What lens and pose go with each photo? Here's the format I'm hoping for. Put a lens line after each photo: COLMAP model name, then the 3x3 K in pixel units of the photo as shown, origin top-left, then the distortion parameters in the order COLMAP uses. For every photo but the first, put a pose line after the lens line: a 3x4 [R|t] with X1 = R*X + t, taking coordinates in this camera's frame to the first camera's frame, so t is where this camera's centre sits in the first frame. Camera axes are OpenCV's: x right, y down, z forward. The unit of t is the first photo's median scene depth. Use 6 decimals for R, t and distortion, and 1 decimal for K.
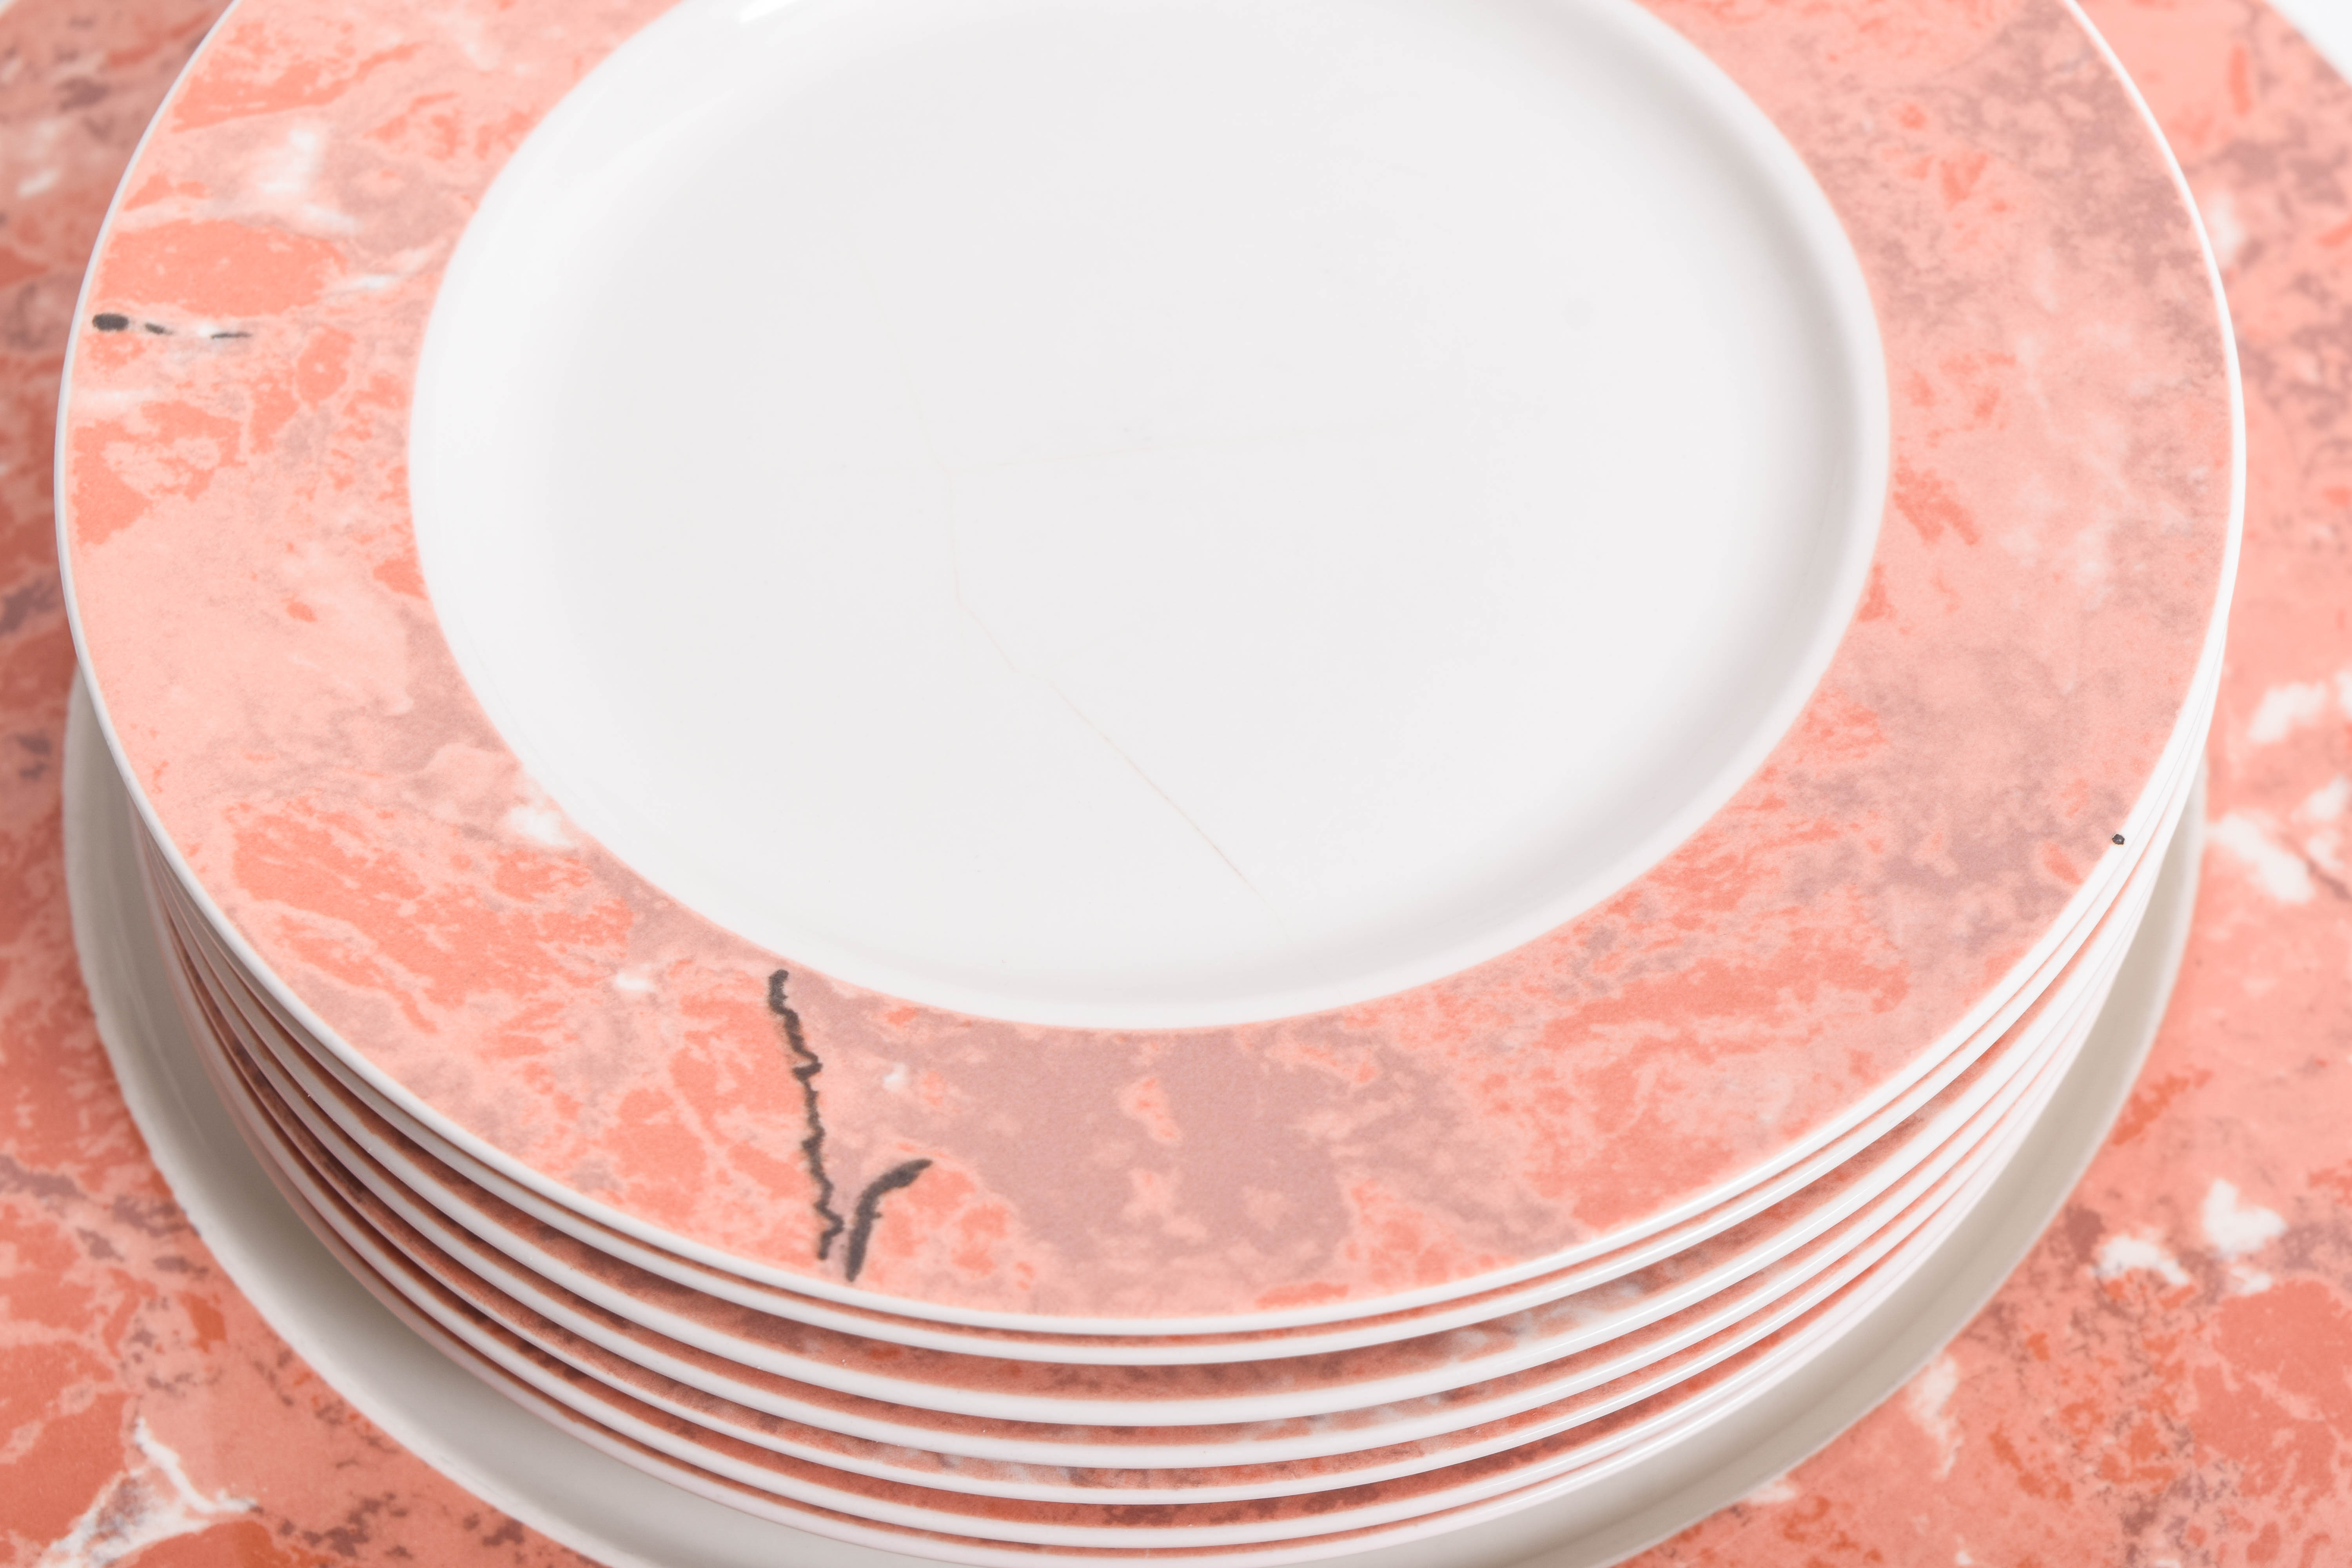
lens RADIAL K [[5492.9, 0, 1171.7], [0, 5492.9, 784.3], [0, 0, 1]] dist [0.004509, 0.000000]
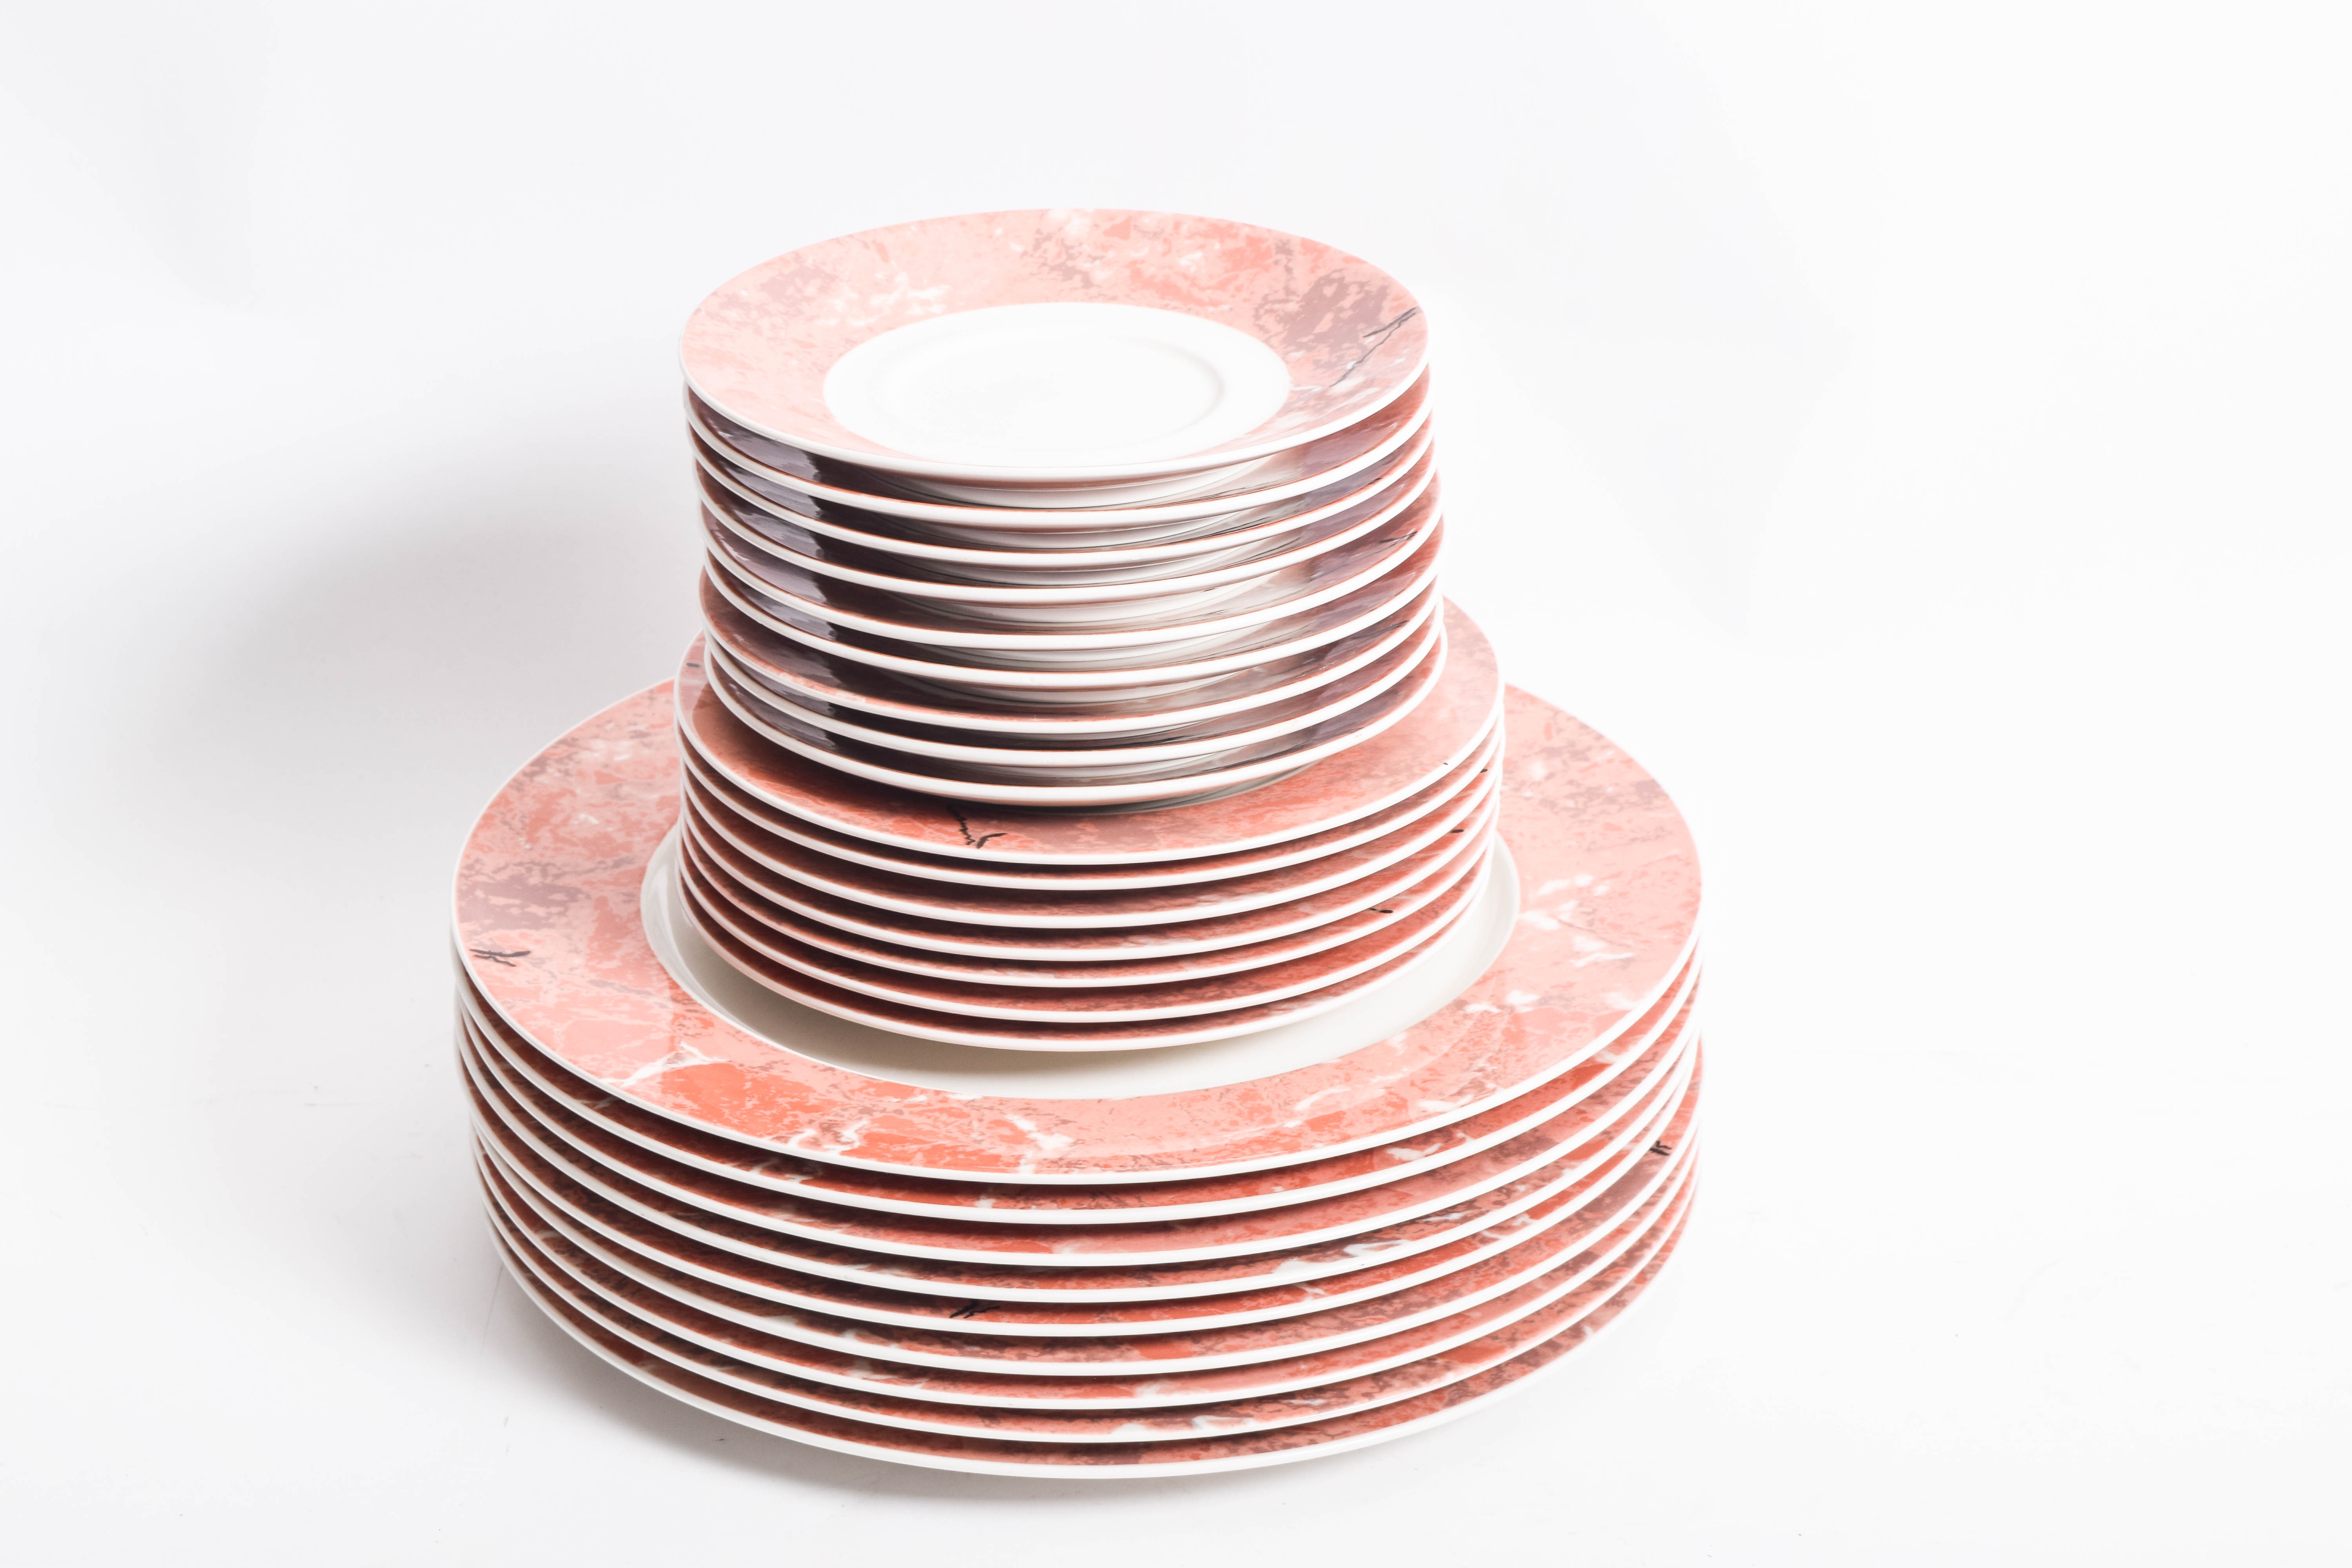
lens RADIAL K [[5492.9, 0, 1178.5], [0, 5492.9, 783.5], [0, 0, 1]] dist [0.004509, 0.000000]
pose [[0.999954, 0.005745, 0.007710, 0.017755], [-0.001235, 0.872006, -0.489493, 1.168111], [-0.009536, 0.489461, 0.871973, -1.173820]]
